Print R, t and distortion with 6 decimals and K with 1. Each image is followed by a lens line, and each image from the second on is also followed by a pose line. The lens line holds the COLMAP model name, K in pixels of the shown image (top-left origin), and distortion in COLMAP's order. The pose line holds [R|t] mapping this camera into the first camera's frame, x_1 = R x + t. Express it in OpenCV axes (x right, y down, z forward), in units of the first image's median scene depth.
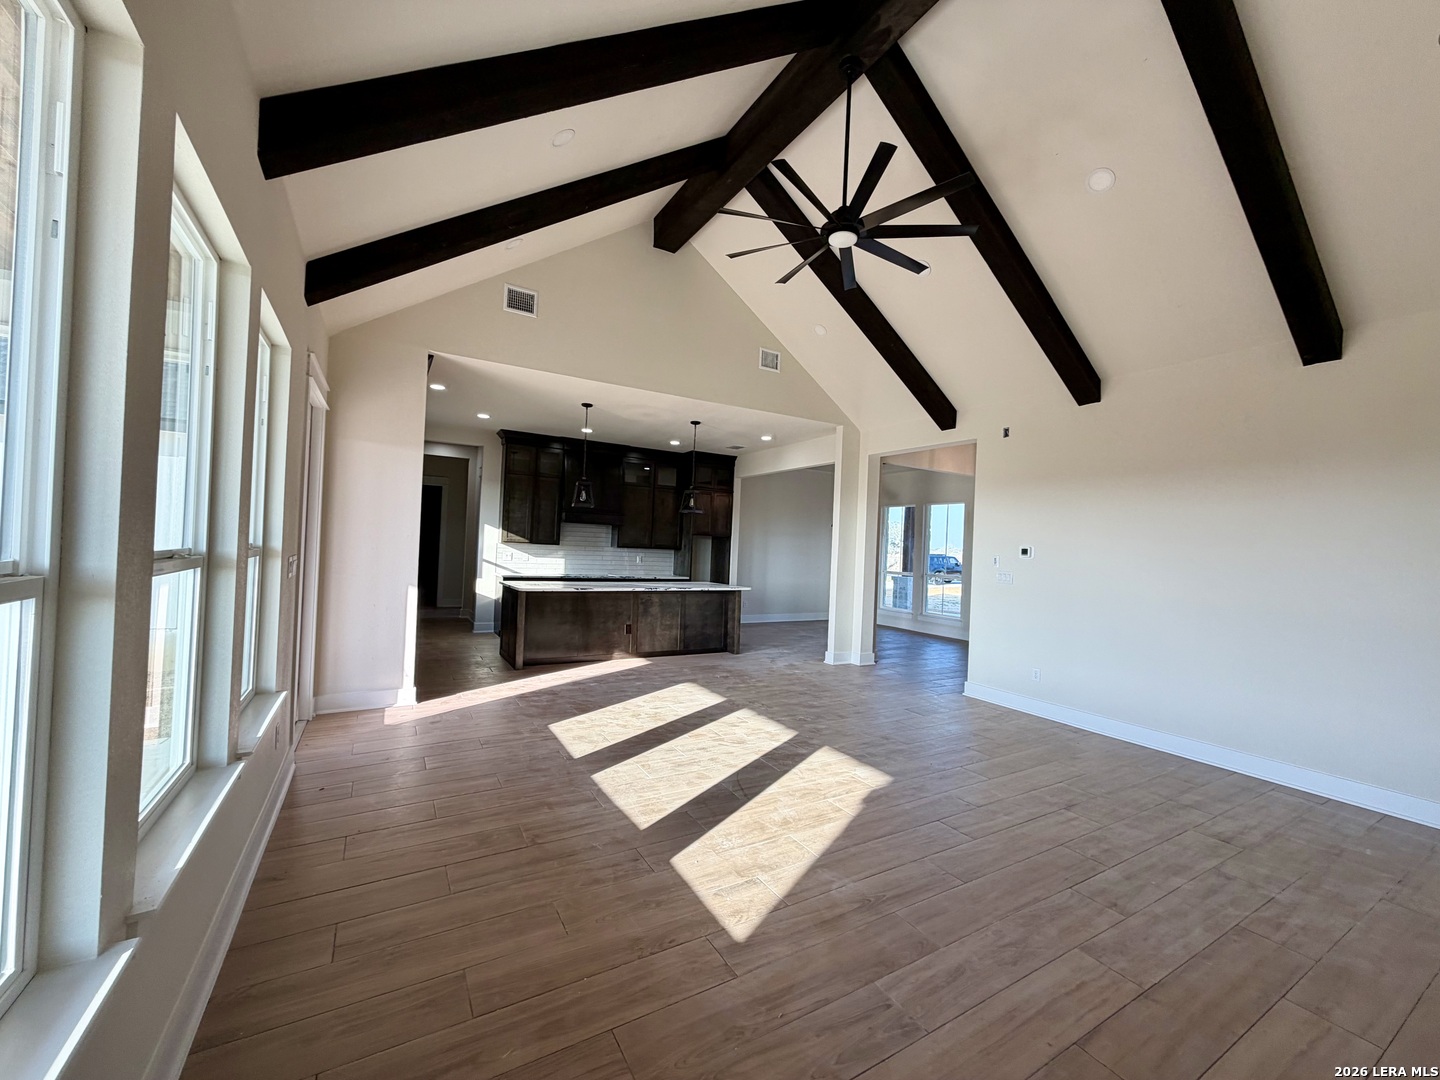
lens RADIAL K [[570.1, 0, 717.7], [0, 570.1, 539.5], [0, 0, 1]] dist [0.000463, 0.000042]
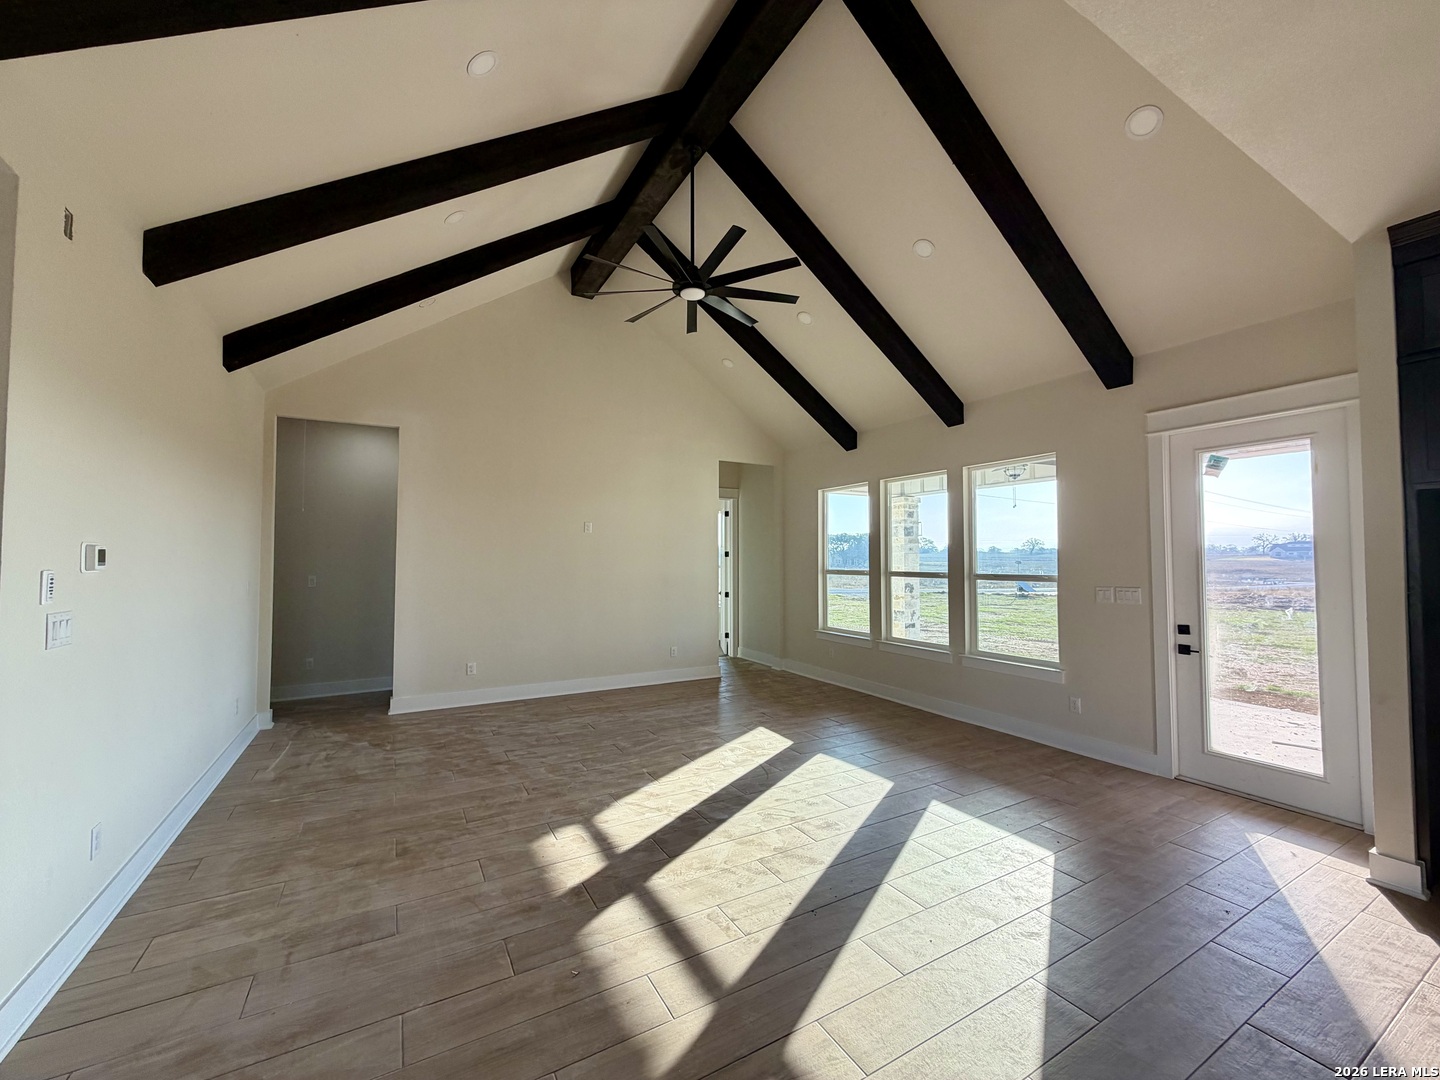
lens RADIAL K [[578.6, 0, 717.7], [0, 578.6, 538.2], [0, 0, 1]] dist [-0.000876, -0.000014]
pose [[-0.999114, -0.040336, 0.012008, 0.075074], [-0.040849, 0.998102, -0.046077, 0.007708], [-0.010127, -0.046527, -0.998866, 1.170956]]
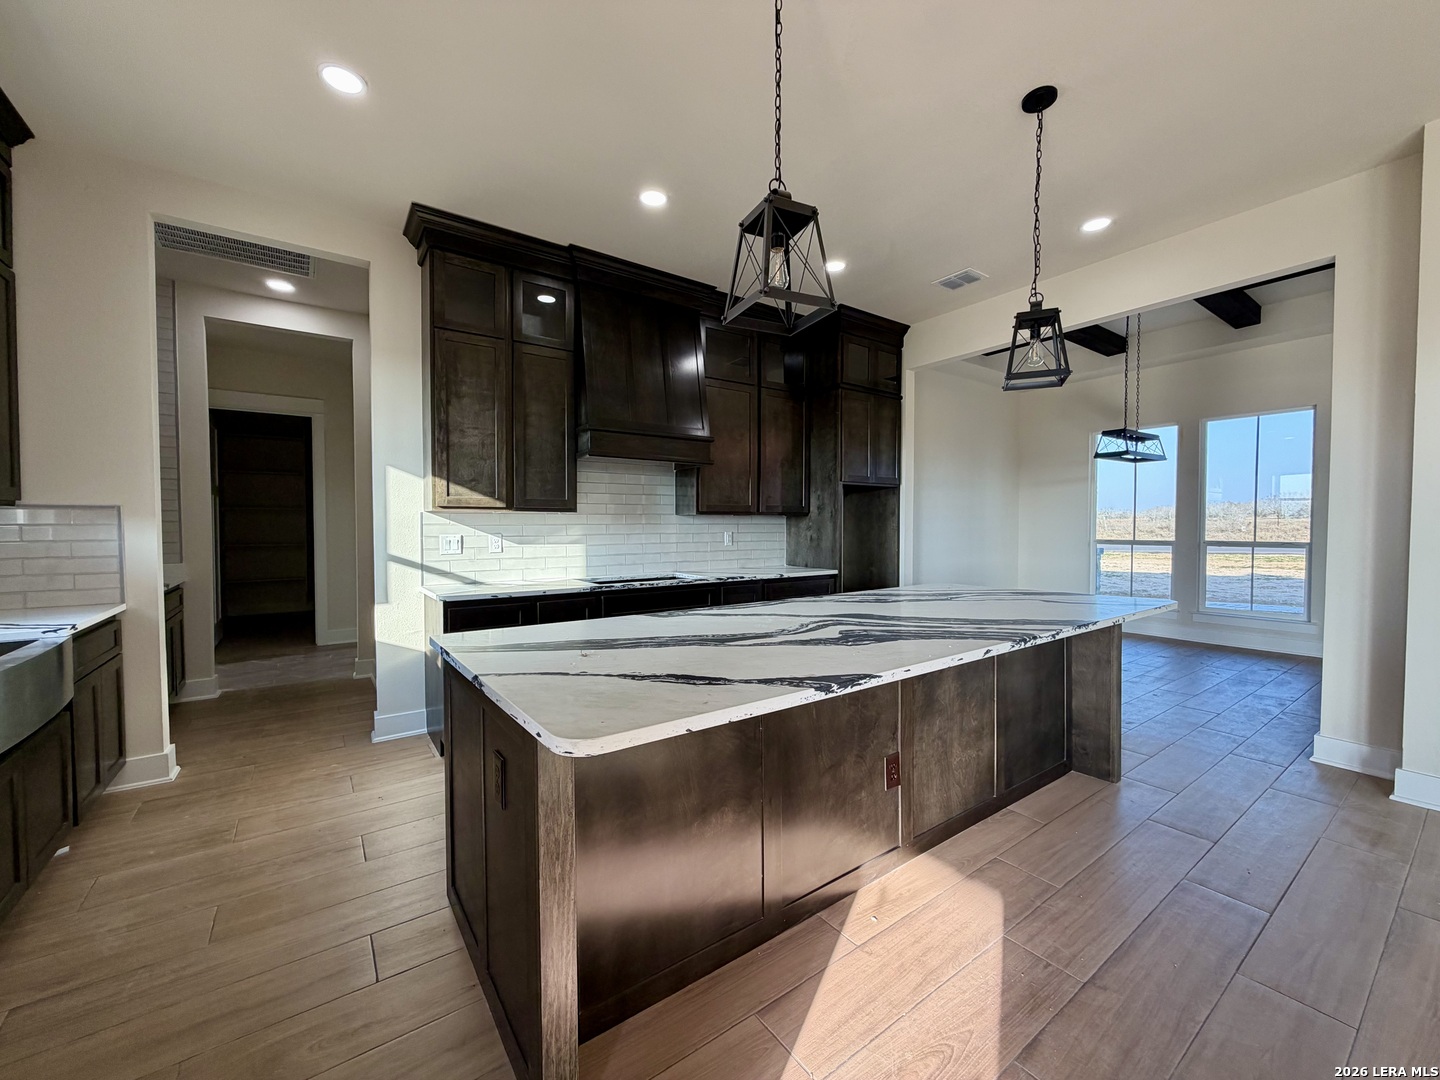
lens RADIAL K [[575.7, 0, 716.5], [0, 575.7, 540.5], [0, 0, 1]] dist [-0.000193, 0.000321]
pose [[0.995116, -0.044995, 0.087863, -0.291289], [0.041316, 0.998209, 0.043255, 0.022444], [-0.089652, -0.039414, 0.995193, 0.773505]]
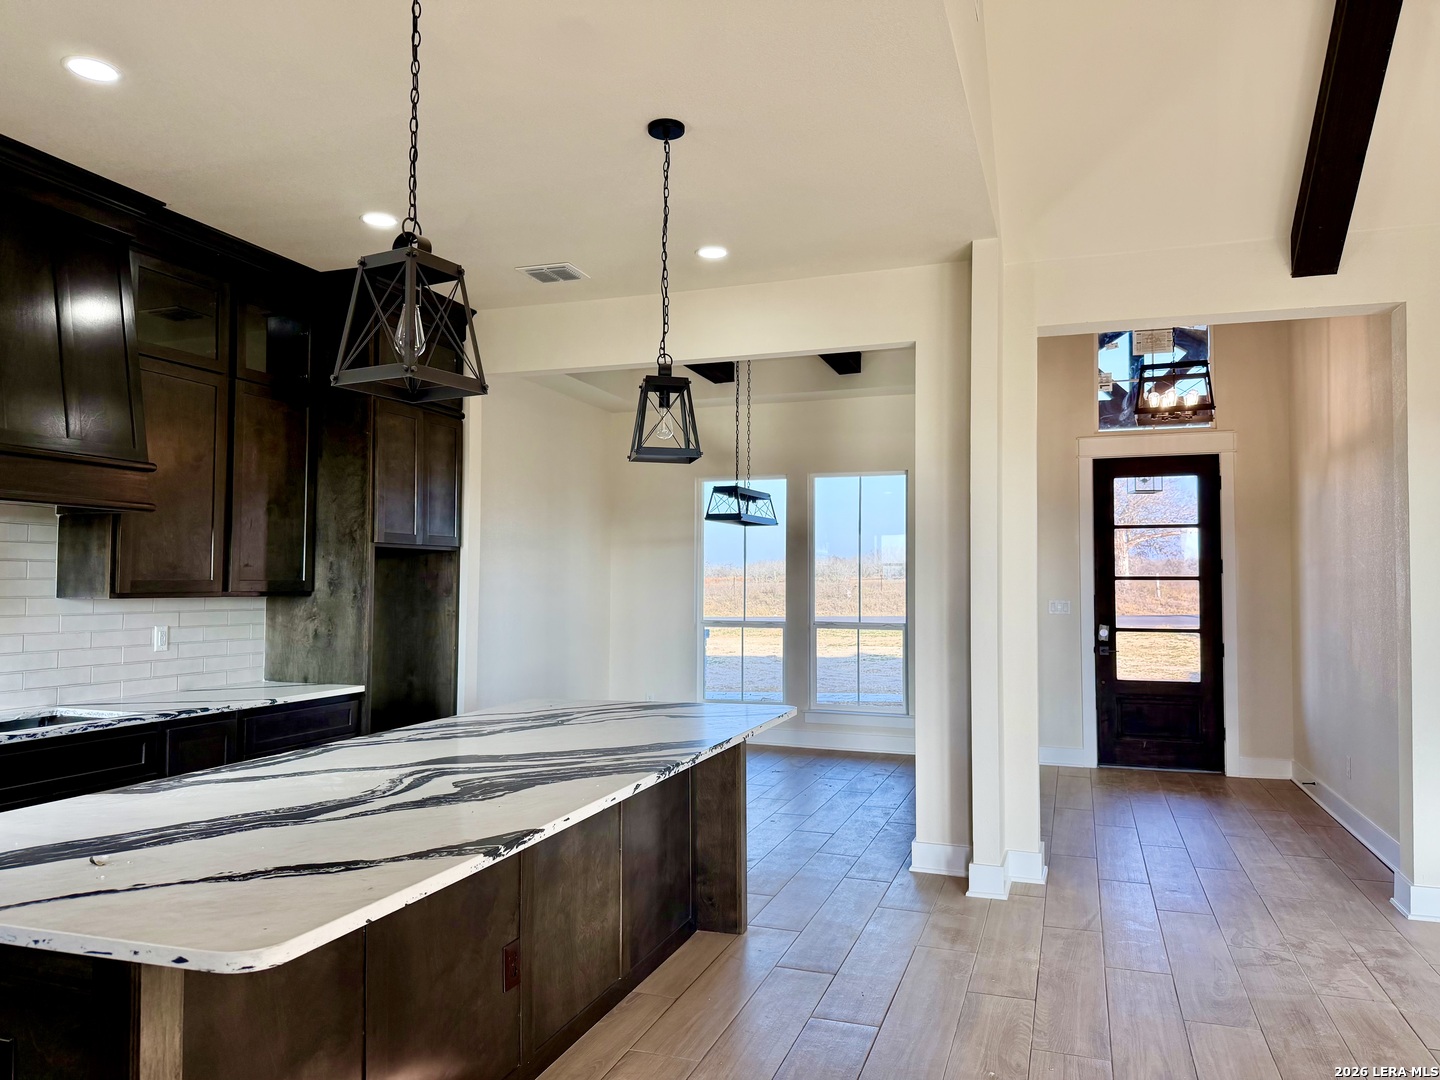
lens RADIAL K [[1011.4, 0, 727.7], [0, 1011.4, 542.1], [0, 0, 1]] dist [0.074425, -0.106243]
pose [[0.757064, -0.010566, 0.653255, -0.382019], [0.018570, 0.999813, -0.005350, -0.004917], [-0.653077, 0.016181, 0.757119, 0.691325]]
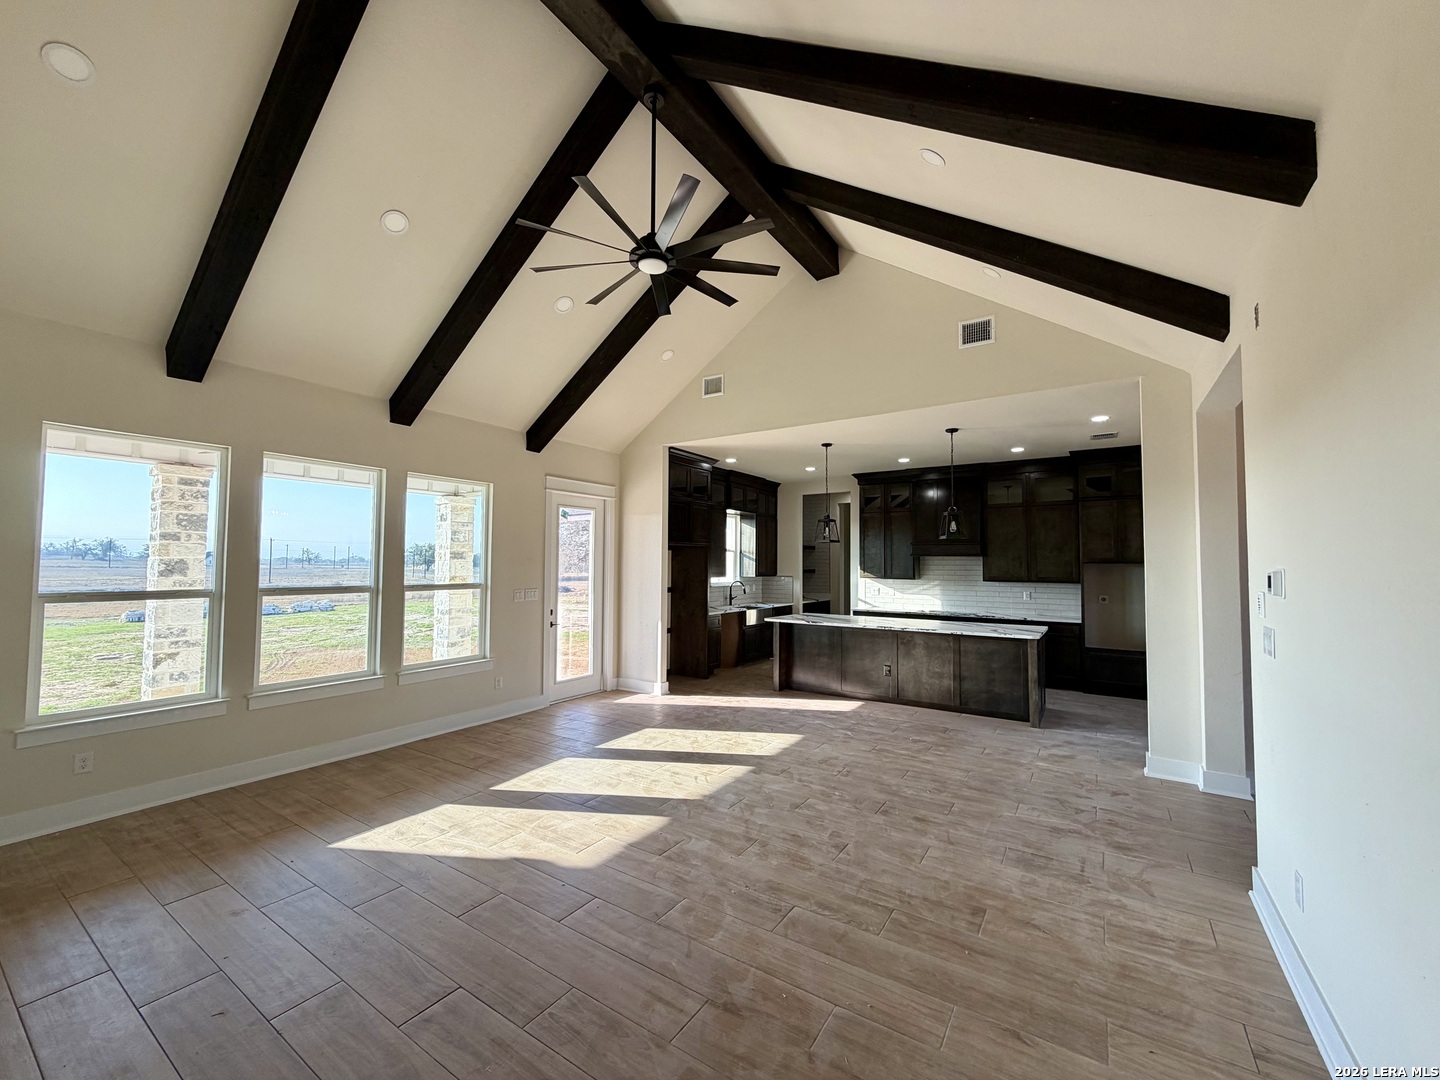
lens RADIAL K [[572.5, 0, 718.8], [0, 572.5, 539.5], [0, 0, 1]] dist [-0.000214, 0.000659]
pose [[0.445323, -0.075797, -0.892156, 0.611532], [0.020742, 0.997016, -0.074352, 0.009756], [0.895130, 0.014605, 0.445567, 0.366889]]
